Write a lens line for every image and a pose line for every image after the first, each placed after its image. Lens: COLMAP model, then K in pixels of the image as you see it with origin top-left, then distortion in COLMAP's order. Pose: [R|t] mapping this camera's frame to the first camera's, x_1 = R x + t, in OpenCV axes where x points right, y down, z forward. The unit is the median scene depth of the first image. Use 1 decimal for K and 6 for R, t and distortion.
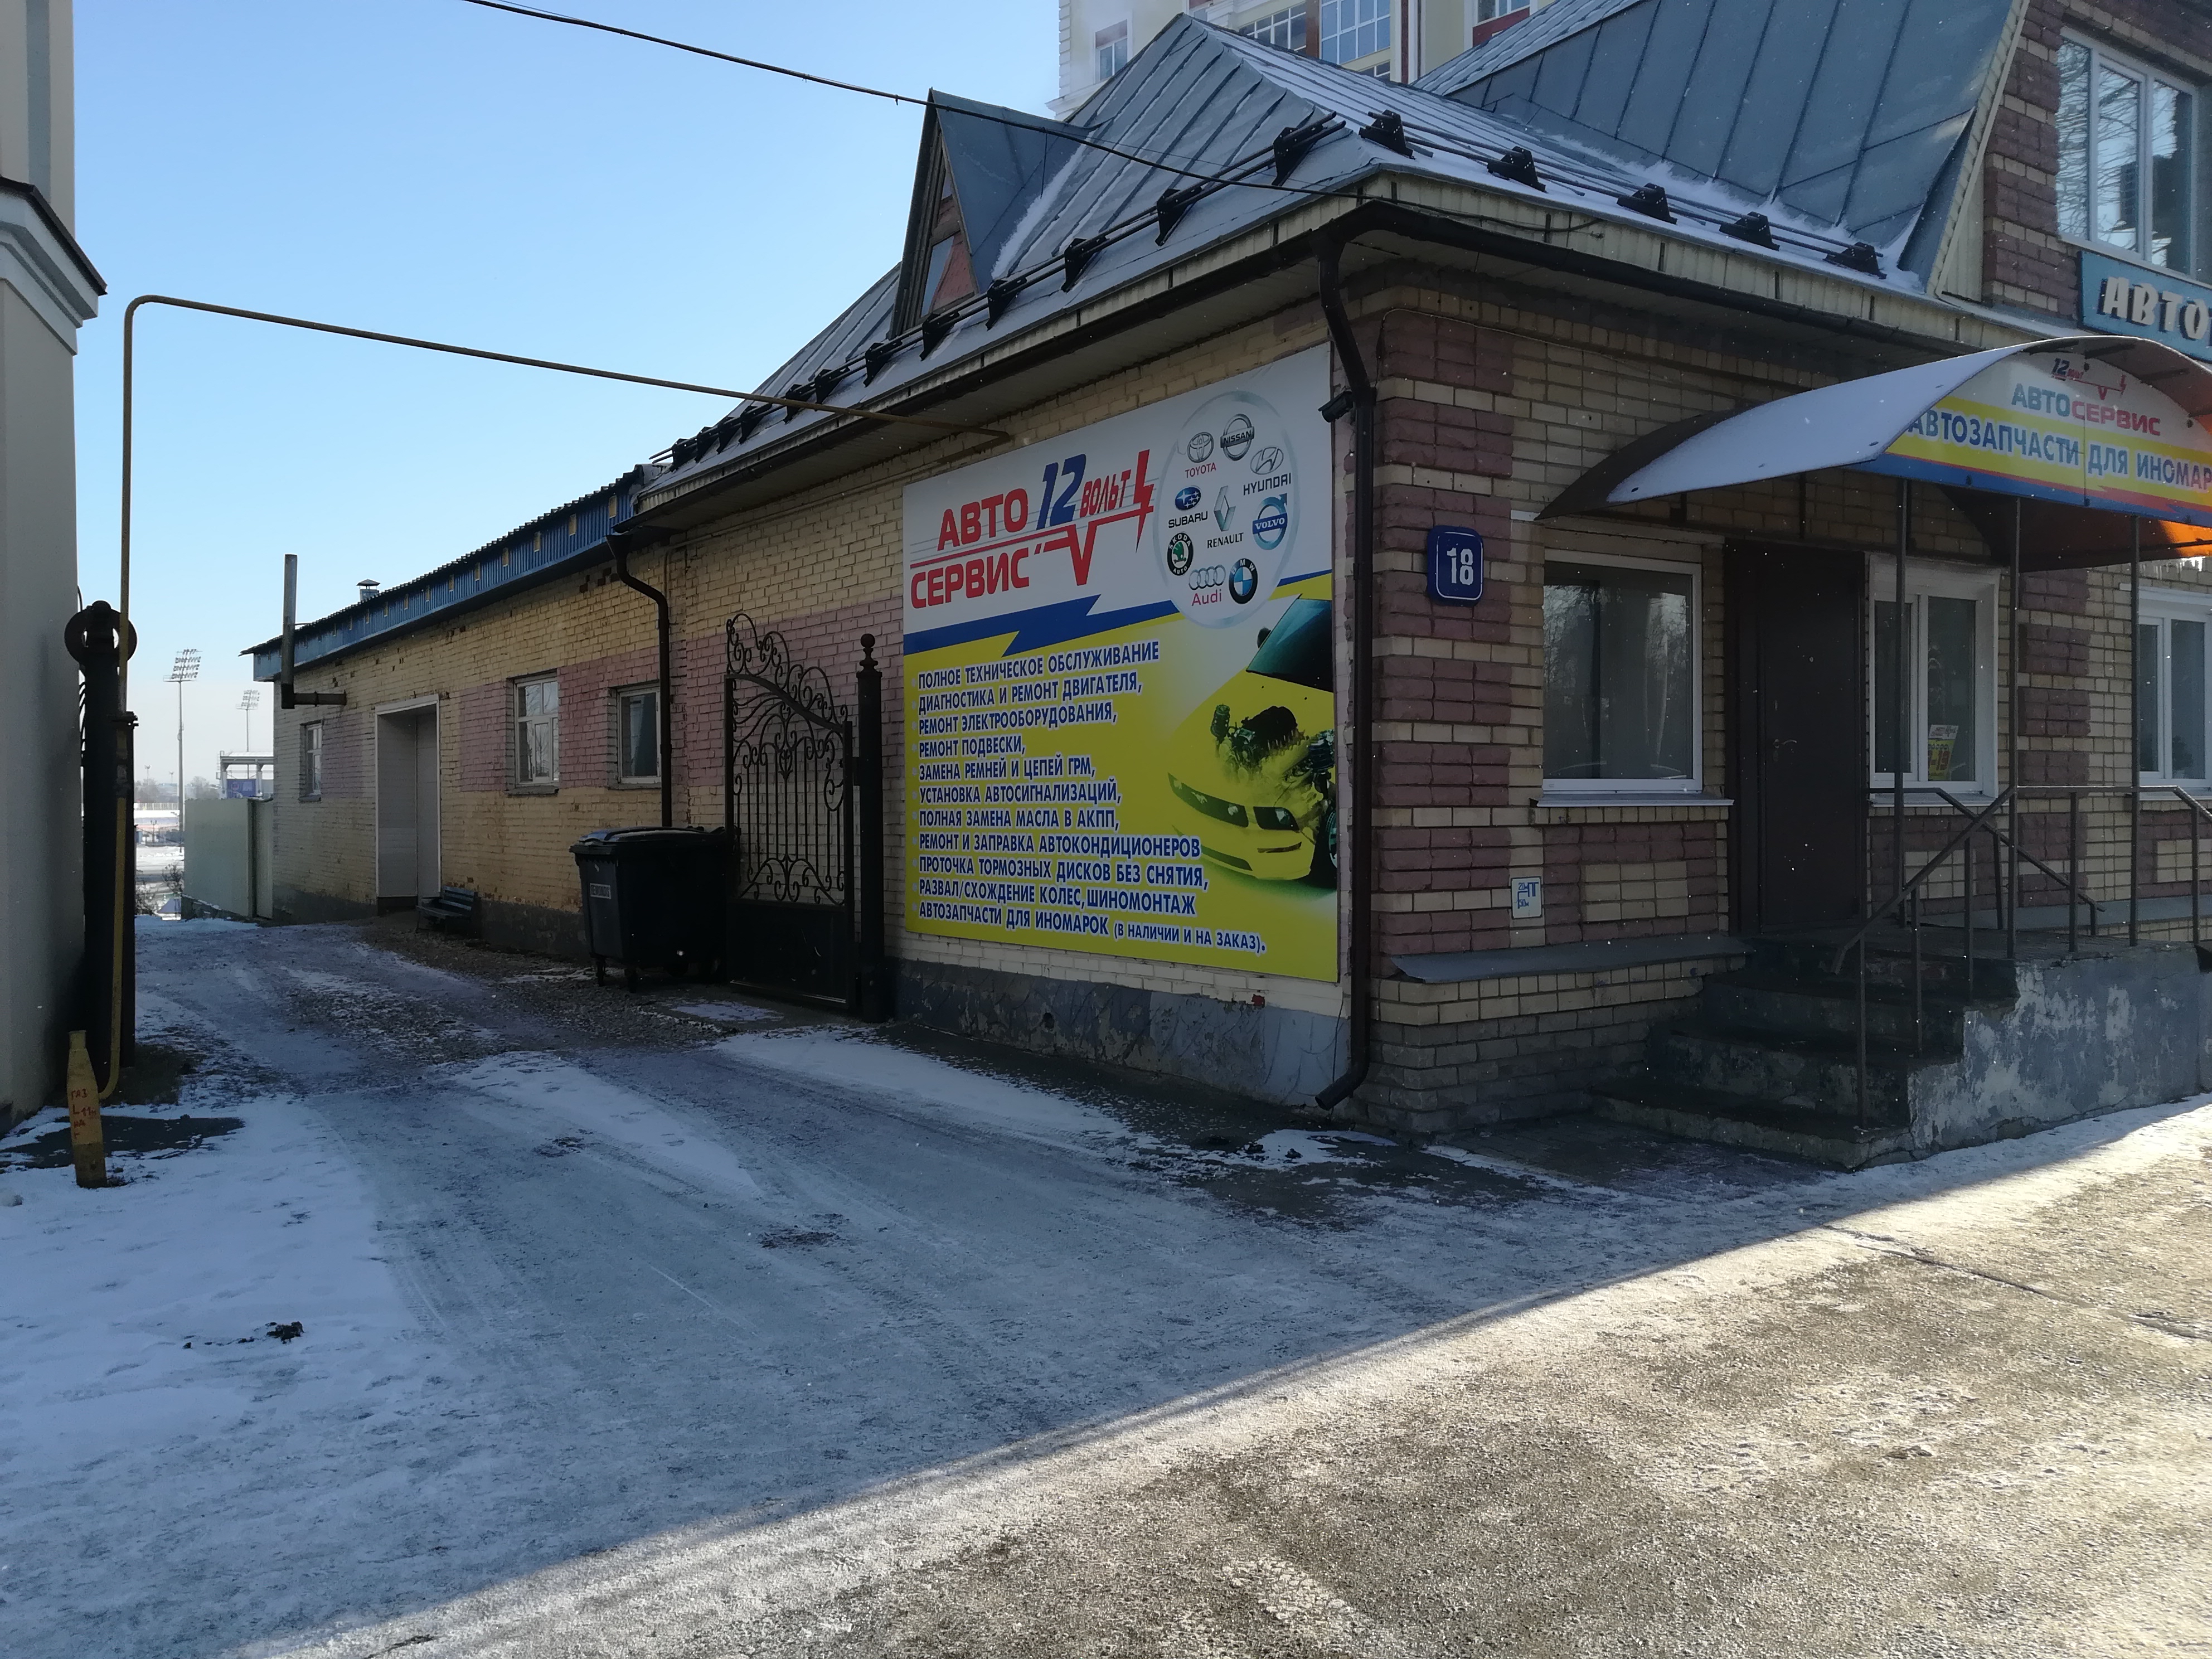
lens RADIAL K [[1730.1, 0, 1089.5], [0, 1730.1, 827.4], [0, 0, 1]] dist [0.042761, -0.033188]
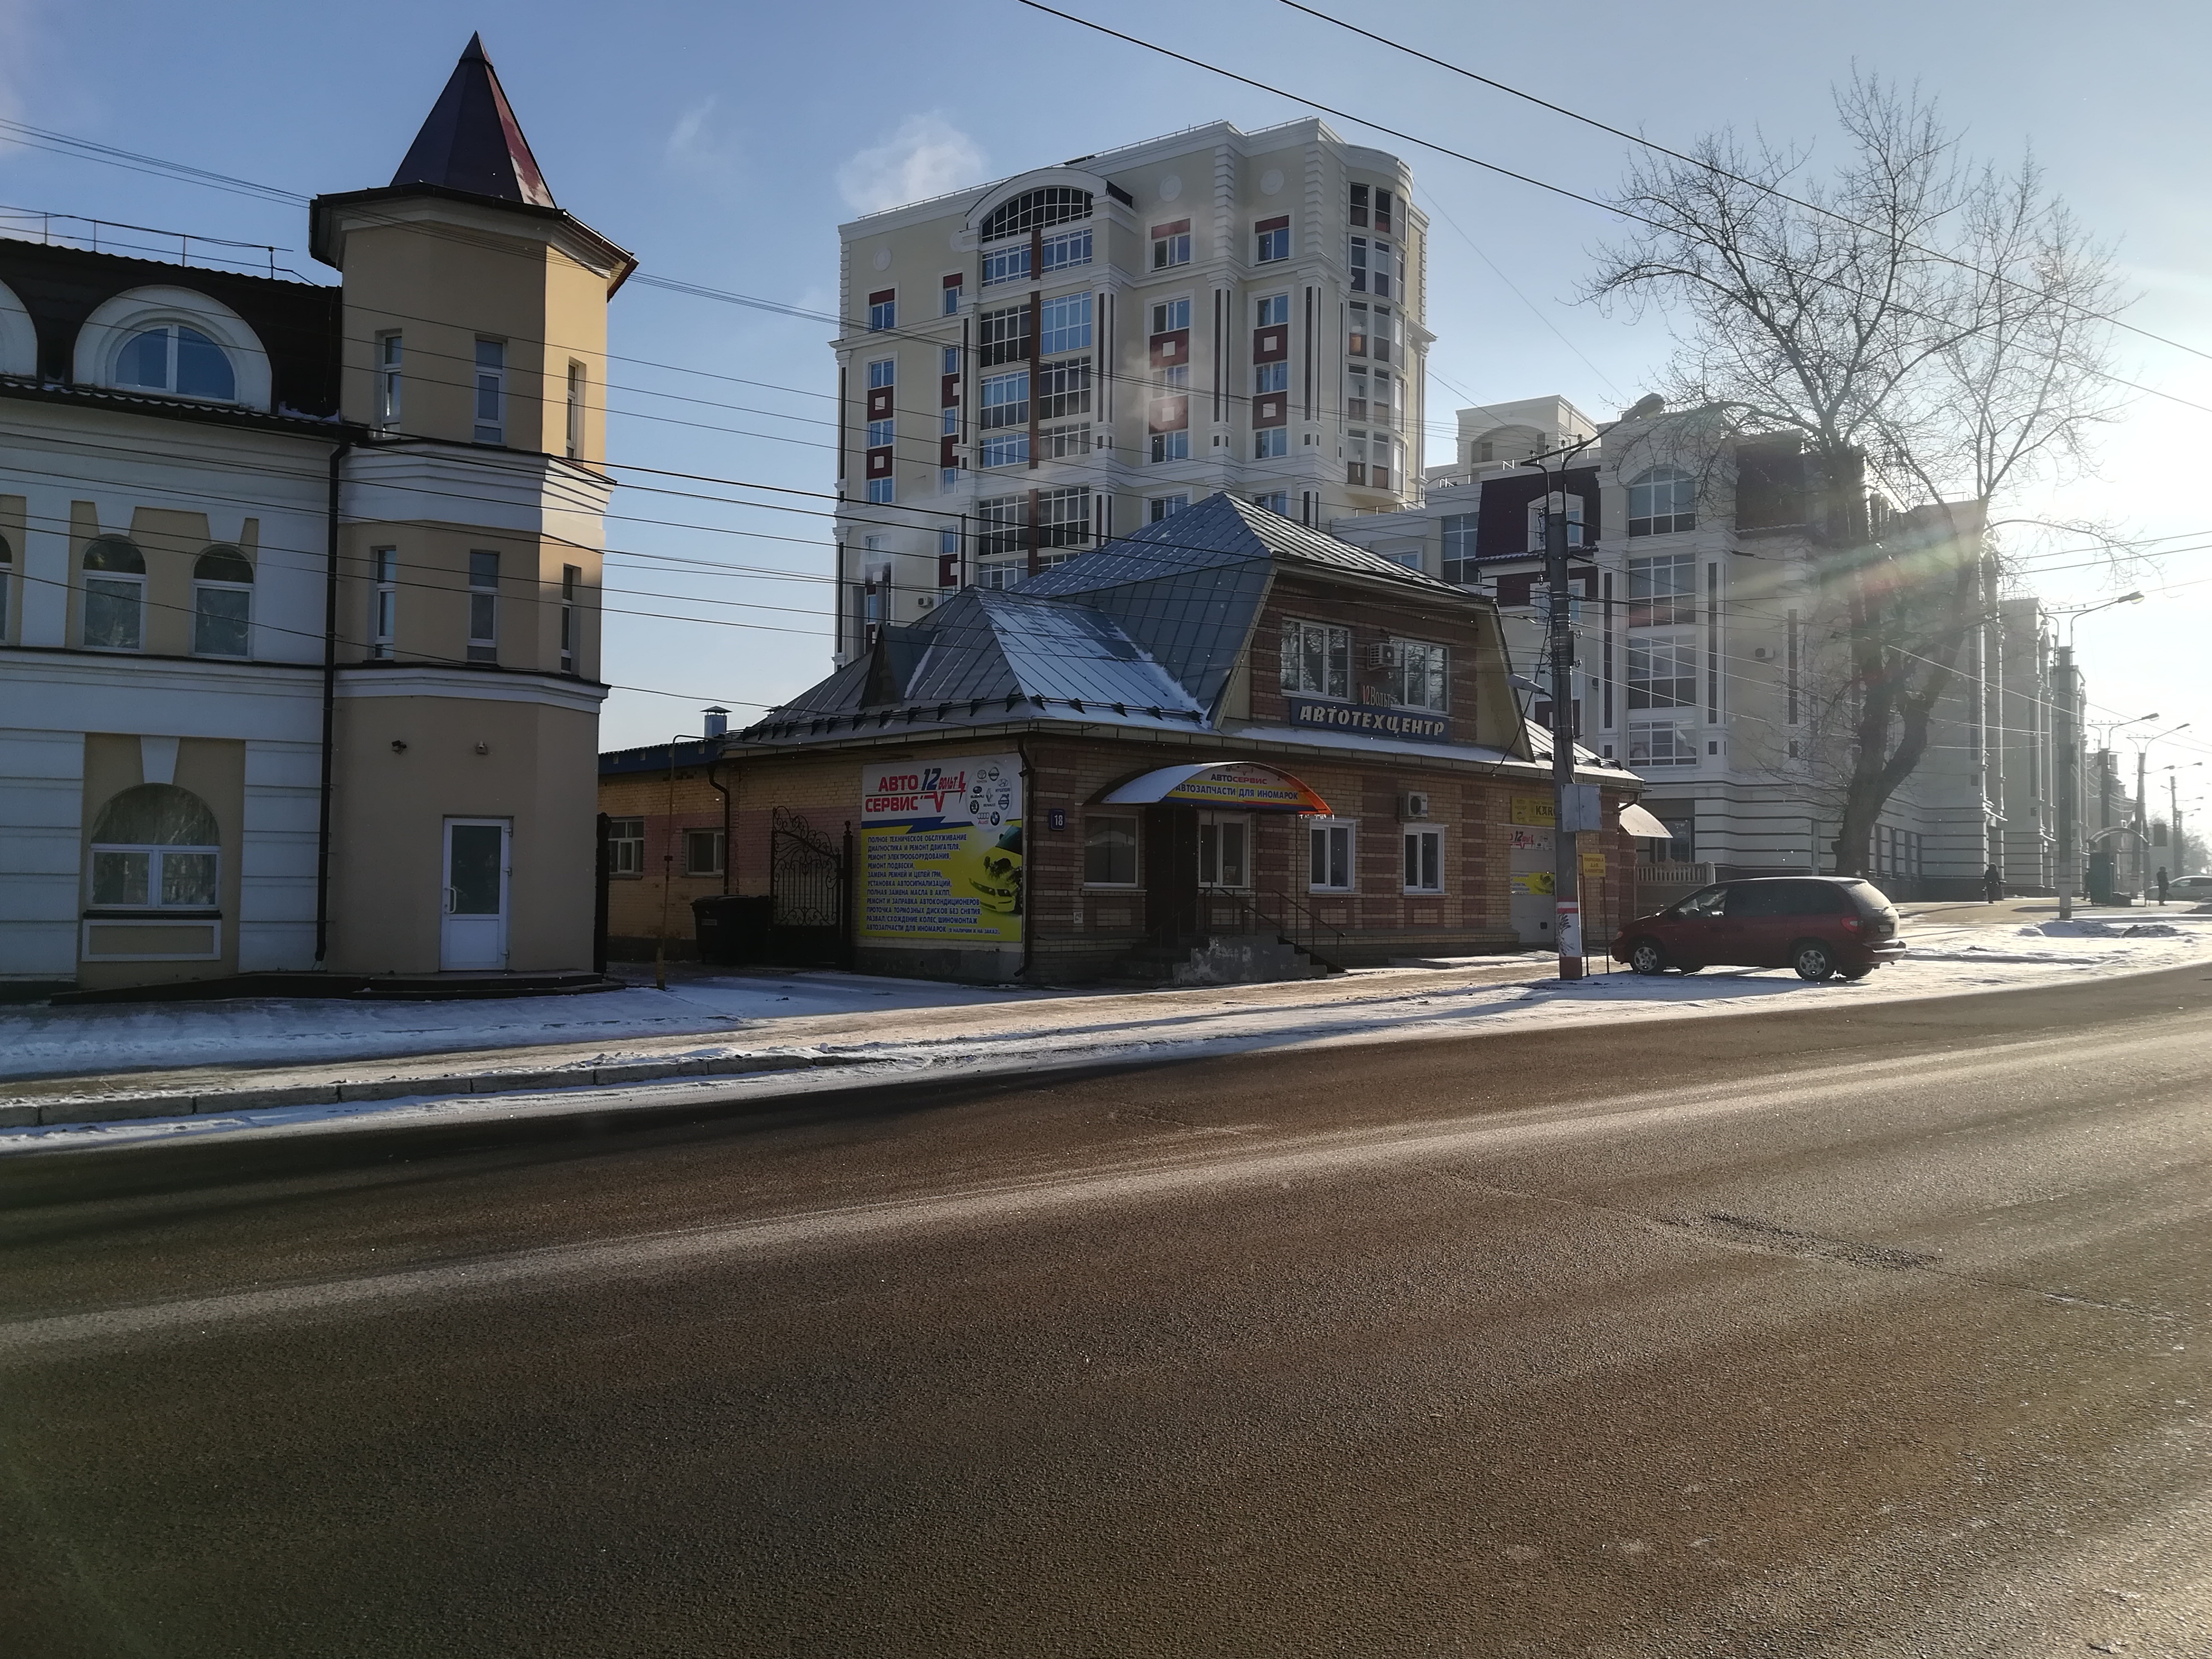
lens RADIAL K [[1730.1, 0, 1114.3], [0, 1730.1, 844.5], [0, 0, 1]] dist [0.042761, -0.033188]
pose [[0.984614, 0.022608, 0.173275, -0.237066], [-0.015184, 0.998914, -0.044052, 0.041338], [-0.174082, 0.040743, 0.983888, -2.092687]]
